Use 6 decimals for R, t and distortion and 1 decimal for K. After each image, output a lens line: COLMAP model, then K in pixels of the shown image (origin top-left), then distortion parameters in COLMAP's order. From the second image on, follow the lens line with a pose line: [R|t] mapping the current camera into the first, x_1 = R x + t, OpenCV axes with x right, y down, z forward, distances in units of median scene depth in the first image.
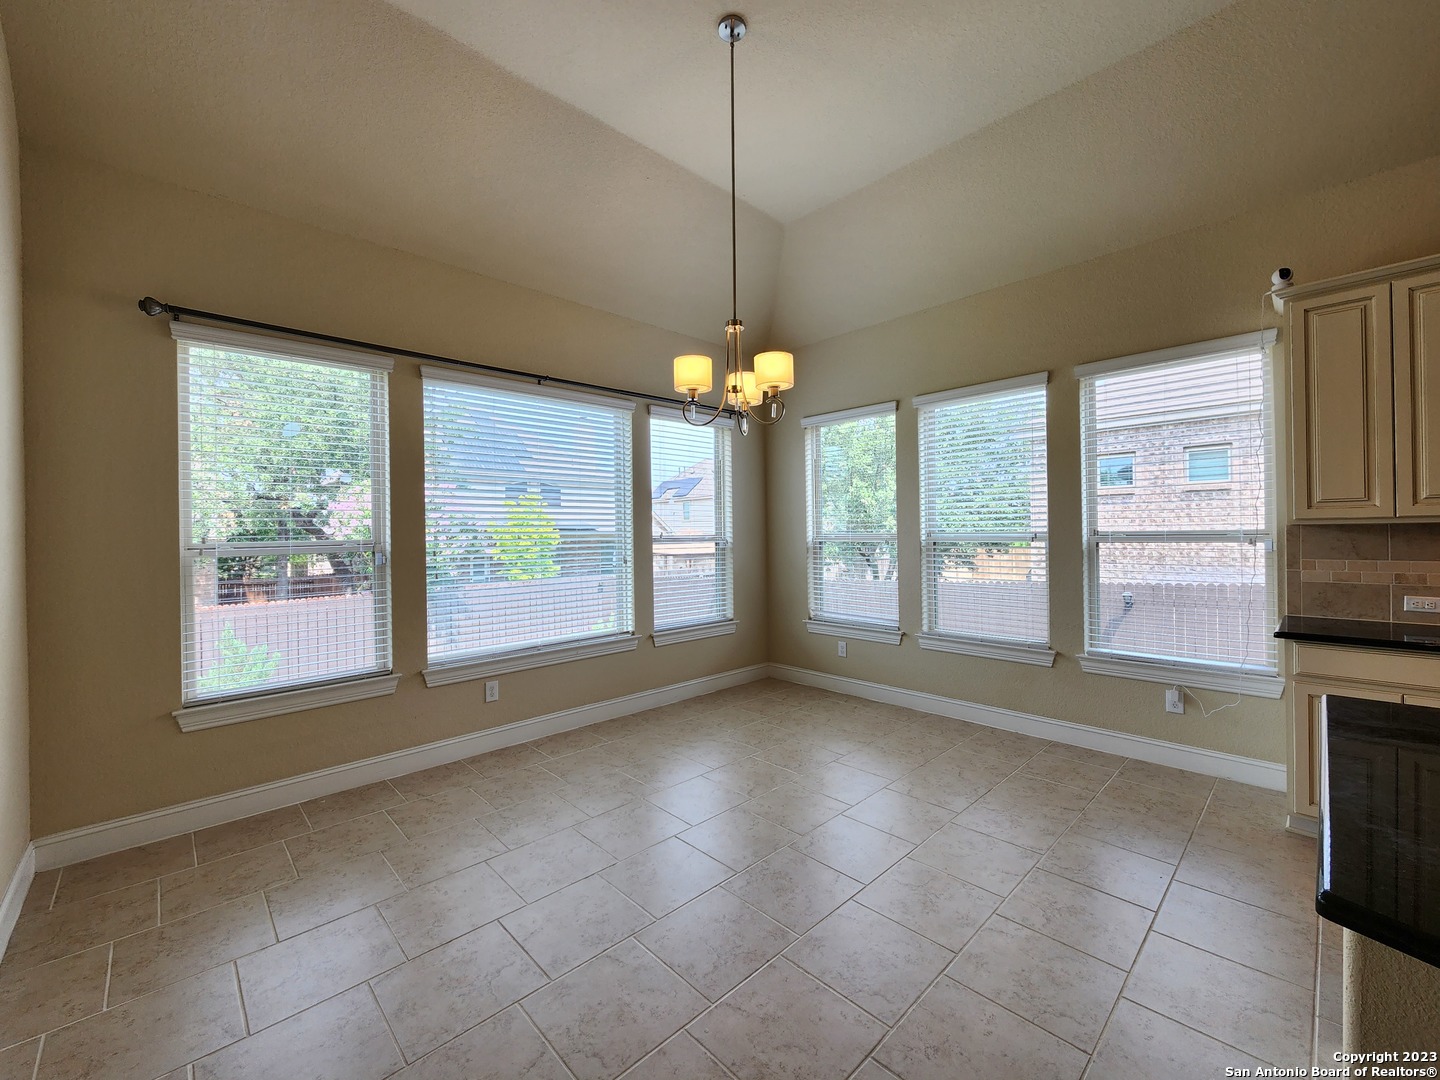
lens RADIAL K [[586.2, 0, 719.7], [0, 586.2, 531.3], [0, 0, 1]] dist [0.000068, -0.000581]
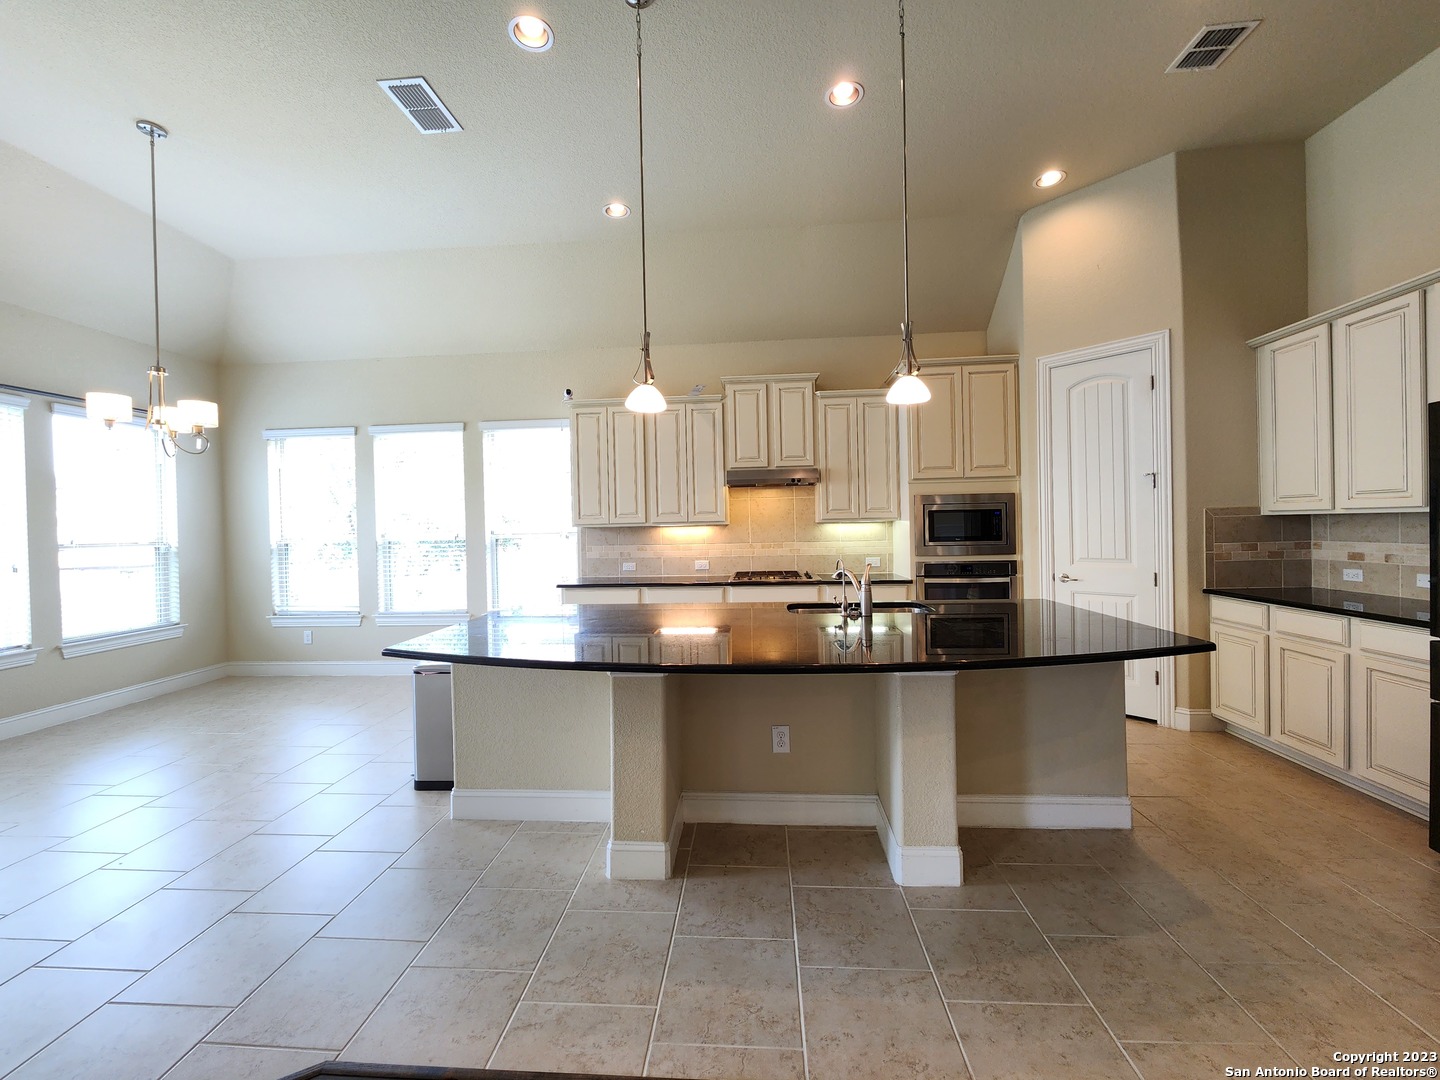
lens RADIAL K [[586.2, 0, 719.0], [0, 586.2, 530.3], [0, 0, 1]] dist [0.000068, -0.000581]
pose [[0.740593, -0.009452, 0.671887, 0.040831], [0.010532, 0.999942, 0.002457, -0.001776], [-0.671871, 0.005257, 0.740649, -0.425663]]
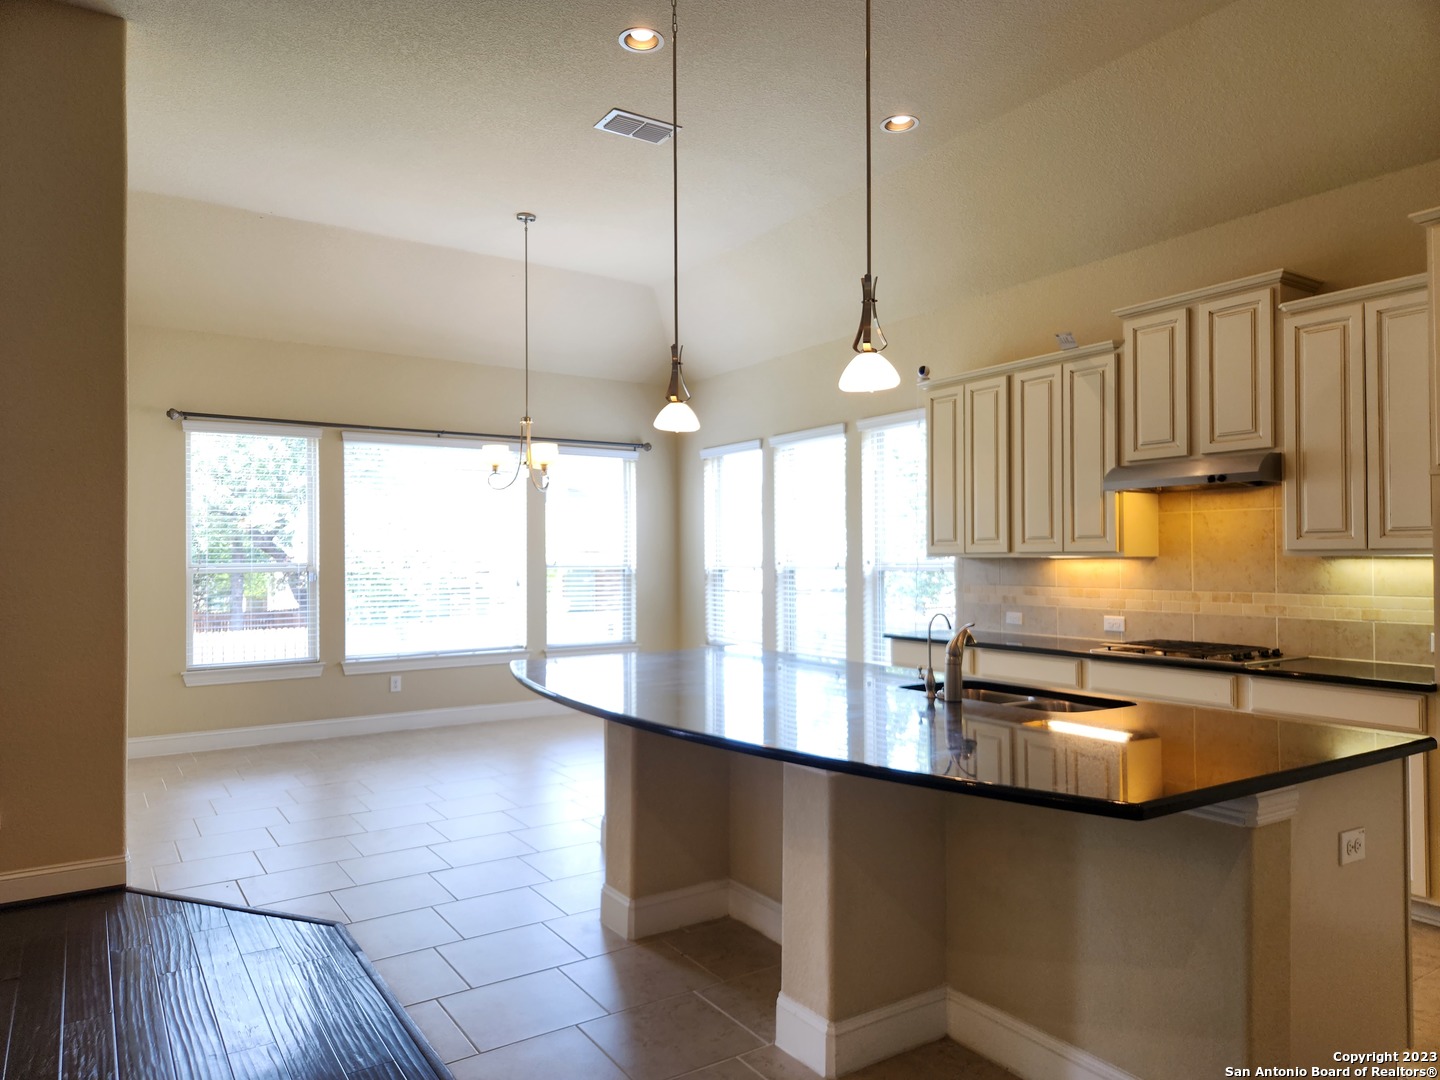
lens RADIAL K [[969.4, 0, 719.2], [0, 969.4, 548.4], [0, 0, 1]] dist [0.058556, -0.032017]
pose [[0.983393, 0.006745, -0.181362, 0.562207], [-0.008063, 0.999946, -0.006533, -0.008830], [0.181308, 0.007887, 0.983395, -0.783835]]
